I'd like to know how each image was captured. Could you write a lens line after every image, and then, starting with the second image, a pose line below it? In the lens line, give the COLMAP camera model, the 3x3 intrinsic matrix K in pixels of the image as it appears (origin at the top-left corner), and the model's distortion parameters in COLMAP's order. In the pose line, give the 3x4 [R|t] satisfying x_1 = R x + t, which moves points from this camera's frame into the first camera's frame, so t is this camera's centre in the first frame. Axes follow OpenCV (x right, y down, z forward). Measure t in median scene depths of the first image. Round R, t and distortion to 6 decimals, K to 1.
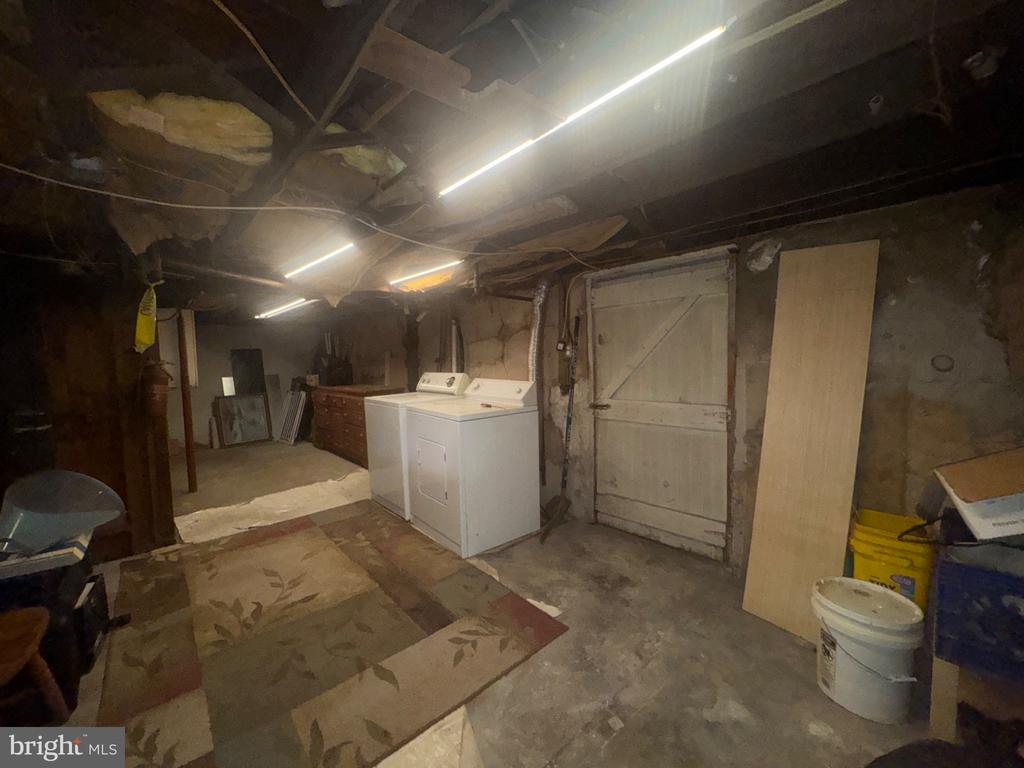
lens RADIAL K [[407.6, 0, 516.6], [0, 407.6, 382.9], [0, 0, 1]] dist [-0.002291, -0.000320]
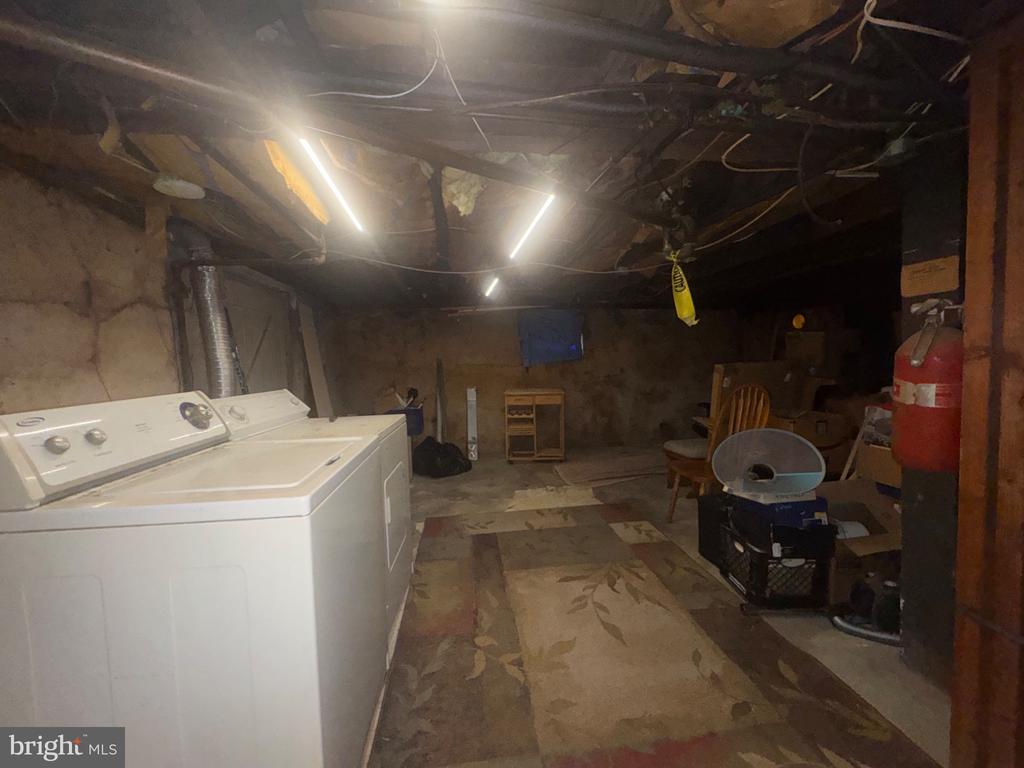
lens RADIAL K [[407.6, 0, 509.8], [0, 407.6, 383.2], [0, 0, 1]] dist [-0.002291, -0.000320]
pose [[-0.811098, 0.021166, 0.584527, -0.723502], [0.100587, 0.989505, 0.103745, -0.048373], [-0.576196, 0.142943, -0.804714, 1.323904]]
